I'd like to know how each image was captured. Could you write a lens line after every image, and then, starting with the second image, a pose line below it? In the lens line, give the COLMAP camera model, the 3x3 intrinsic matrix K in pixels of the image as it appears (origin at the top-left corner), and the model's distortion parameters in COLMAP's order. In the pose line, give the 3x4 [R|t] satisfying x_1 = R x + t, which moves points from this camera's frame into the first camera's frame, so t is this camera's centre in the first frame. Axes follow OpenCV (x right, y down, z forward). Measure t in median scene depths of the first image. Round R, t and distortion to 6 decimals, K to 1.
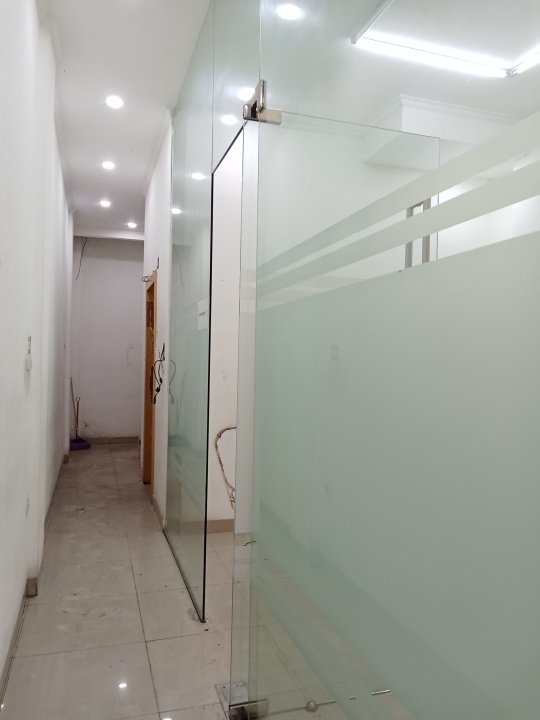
lens RADIAL K [[558.2, 0, 270.0], [0, 558.2, 360.0], [0, 0, 1]] dist [0.003888, 0.000350]
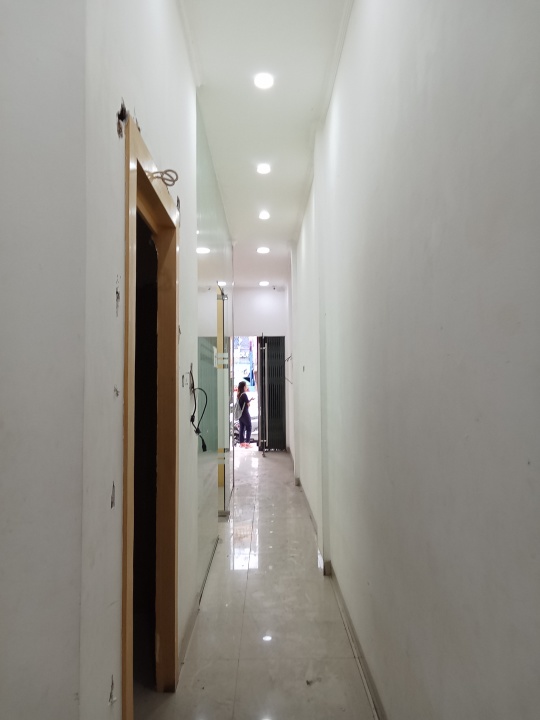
lens RADIAL K [[558.2, 0, 270.0], [0, 558.2, 360.0], [0, 0, 1]] dist [0.003888, 0.000350]
pose [[-0.955724, 0.002656, 0.294251, -0.581156], [-0.010297, 0.999045, -0.042464, -0.007627], [-0.294083, -0.043614, -0.954784, 1.944181]]
